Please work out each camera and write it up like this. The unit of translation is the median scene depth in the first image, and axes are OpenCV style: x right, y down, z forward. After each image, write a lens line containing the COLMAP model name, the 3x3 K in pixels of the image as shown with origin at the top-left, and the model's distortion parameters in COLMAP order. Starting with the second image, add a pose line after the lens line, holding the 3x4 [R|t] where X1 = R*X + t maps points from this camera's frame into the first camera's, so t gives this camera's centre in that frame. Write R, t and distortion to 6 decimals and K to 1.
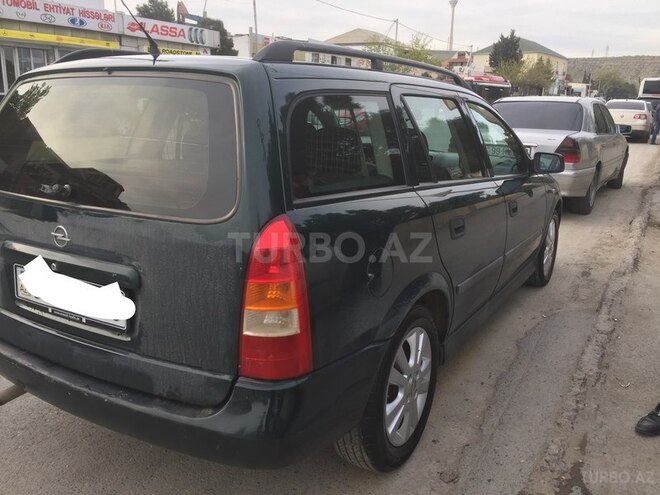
lens RADIAL K [[578.4, 0, 328.4], [0, 578.4, 248.9], [0, 0, 1]] dist [0.036743, -0.021600]
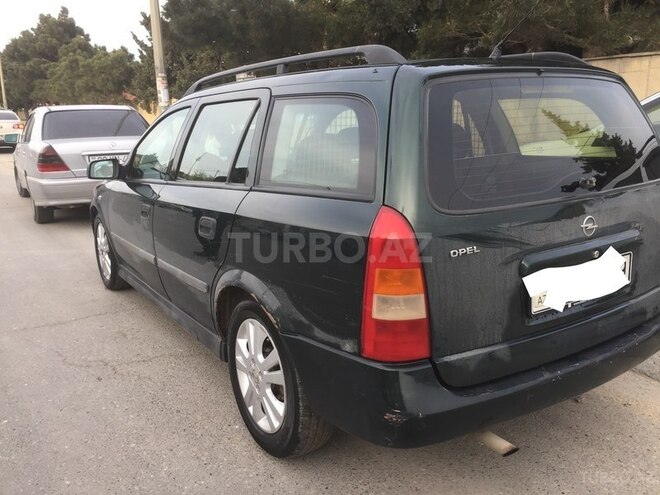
lens RADIAL K [[578.4, 0, 325.0], [0, 578.4, 247.9], [0, 0, 1]] dist [0.036743, -0.021600]
pose [[0.429801, -0.235050, 0.871793, -1.671862], [0.253576, 0.958087, 0.133301, -0.258146], [-0.866586, 0.163773, 0.471389, 0.956843]]
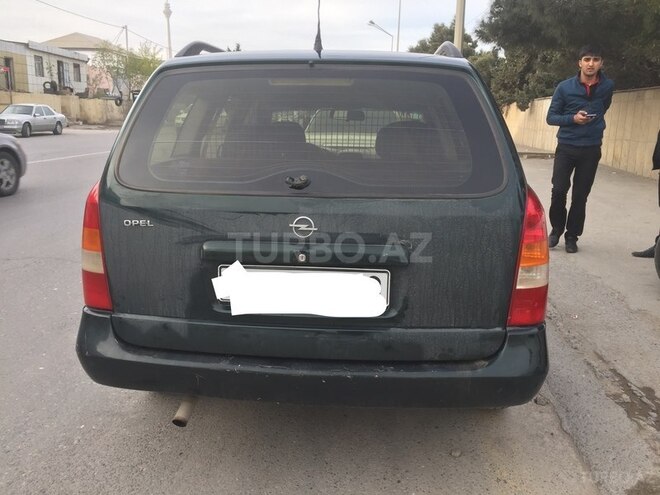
lens RADIAL K [[578.4, 0, 326.8], [0, 578.4, 246.2], [0, 0, 1]] dist [0.036743, -0.021600]
pose [[0.893933, -0.101511, 0.436553, -0.894160], [0.110843, 0.993829, 0.004120, 0.012188], [-0.434277, 0.044706, 0.899669, 0.088731]]
